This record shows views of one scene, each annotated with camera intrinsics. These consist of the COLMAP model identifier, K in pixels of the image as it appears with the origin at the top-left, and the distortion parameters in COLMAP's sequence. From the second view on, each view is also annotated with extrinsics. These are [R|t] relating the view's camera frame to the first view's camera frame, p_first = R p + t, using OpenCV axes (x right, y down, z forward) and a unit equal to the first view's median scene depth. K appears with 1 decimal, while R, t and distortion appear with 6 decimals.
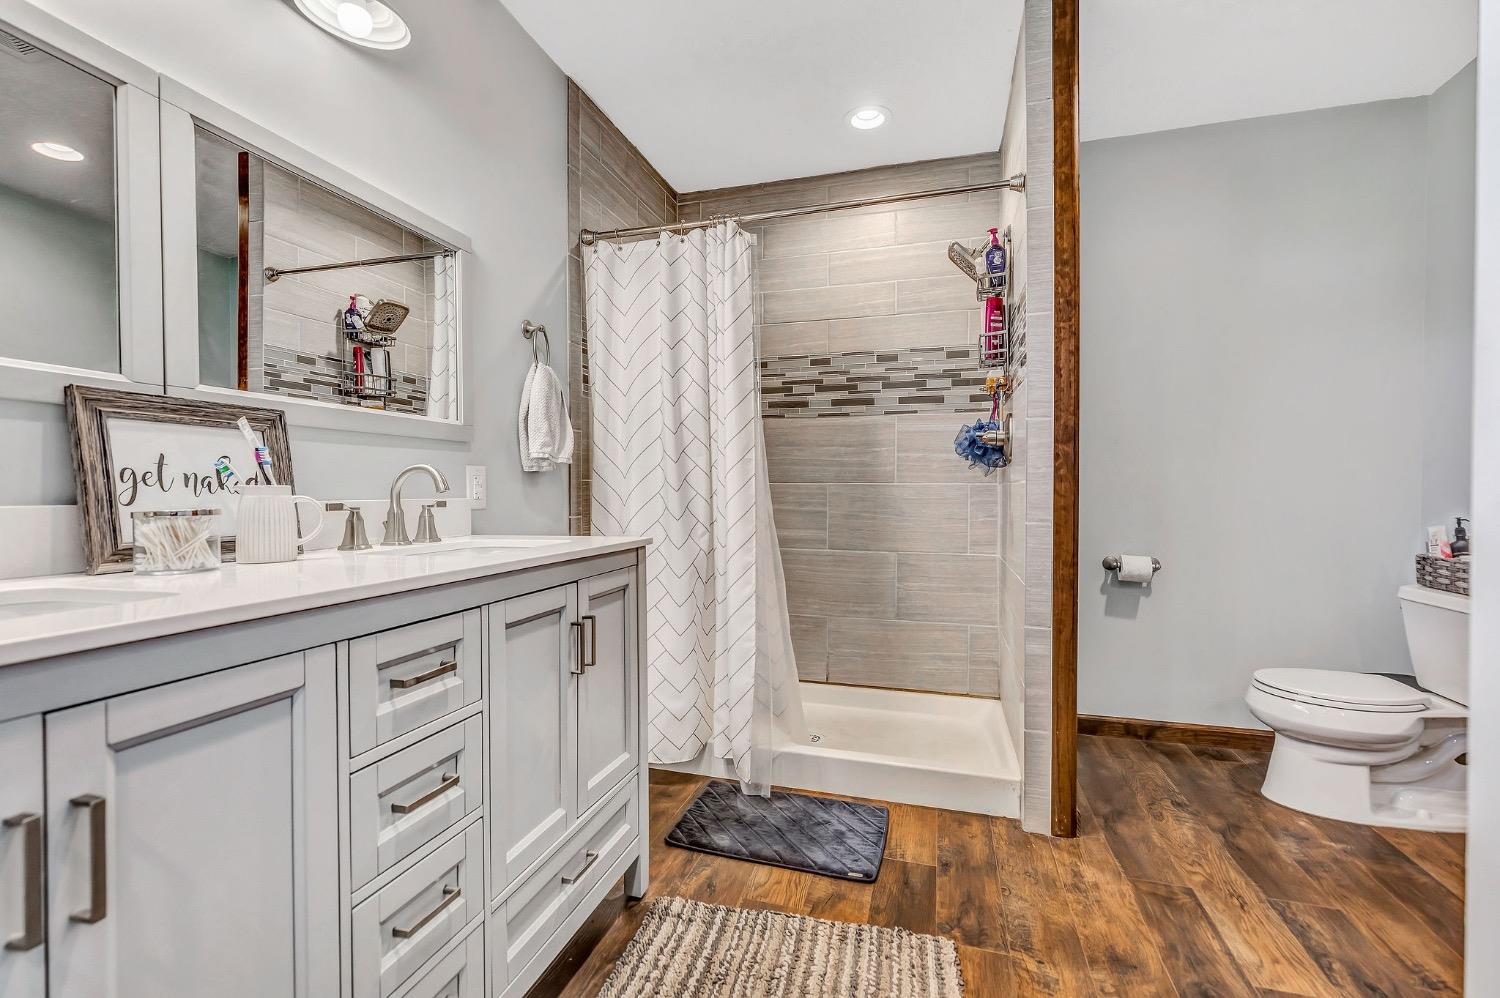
lens RADIAL K [[640.2, 0, 750.0], [0, 640.2, 499.0], [0, 0, 1]] dist [0.002221, -0.000106]
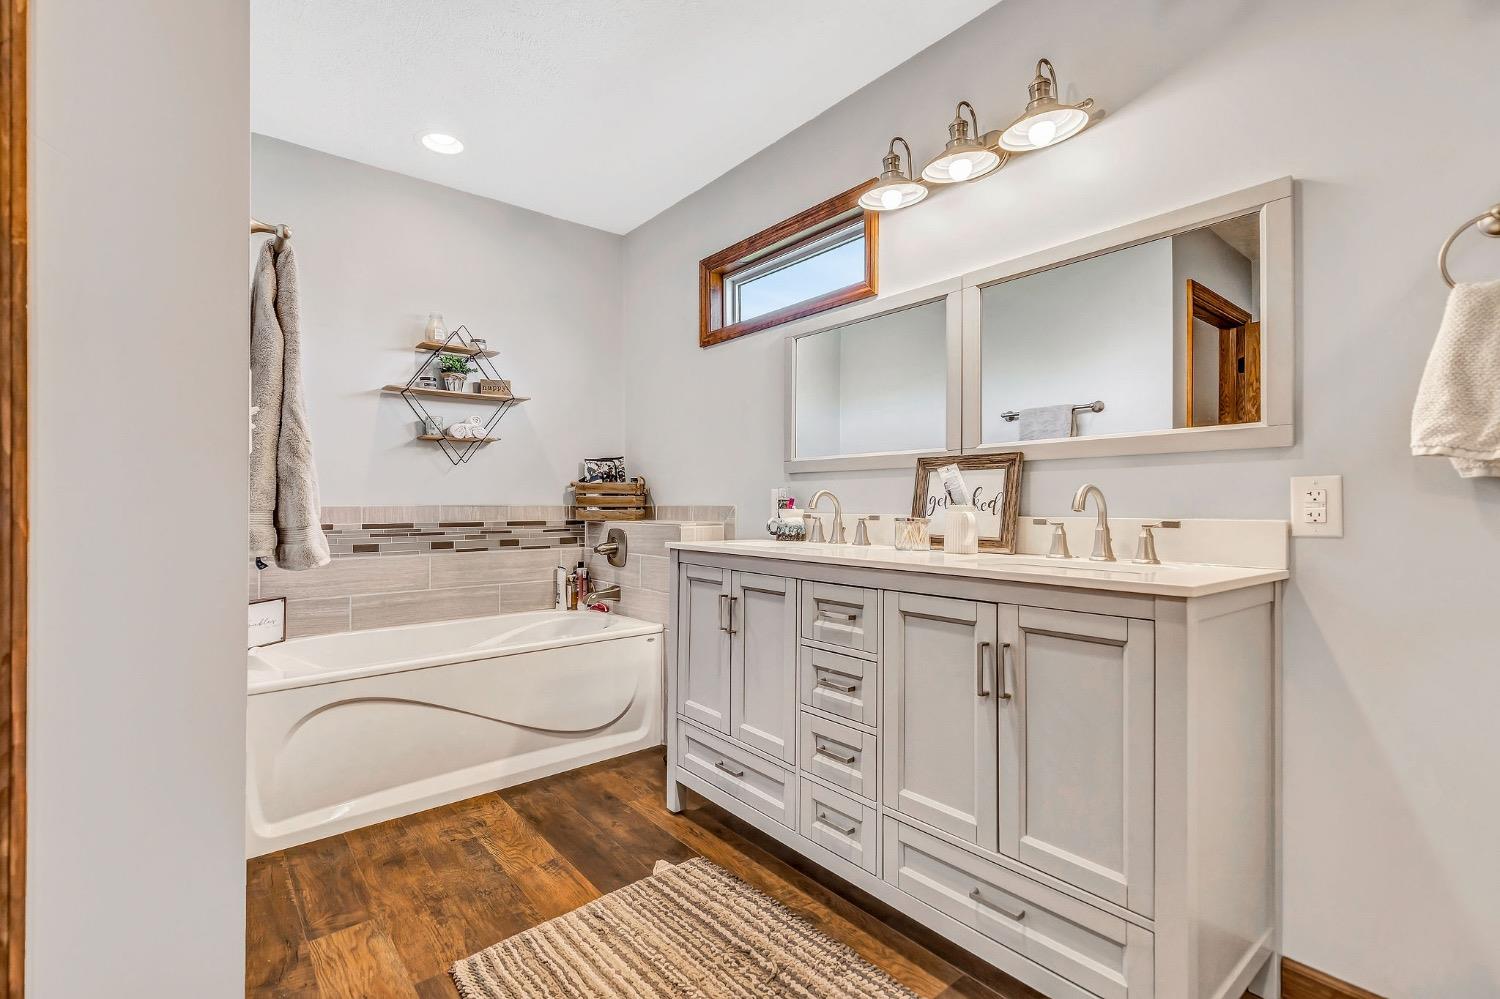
lens RADIAL K [[674.0, 0, 741.0], [0, 674.0, 500.2], [0, 0, 1]] dist [0.006592, -0.000761]
pose [[-0.550204, -0.007416, -0.834998, 0.974634], [-0.013116, 0.999914, -0.000239, -0.027632], [0.834927, 0.010820, -0.550254, 1.510608]]
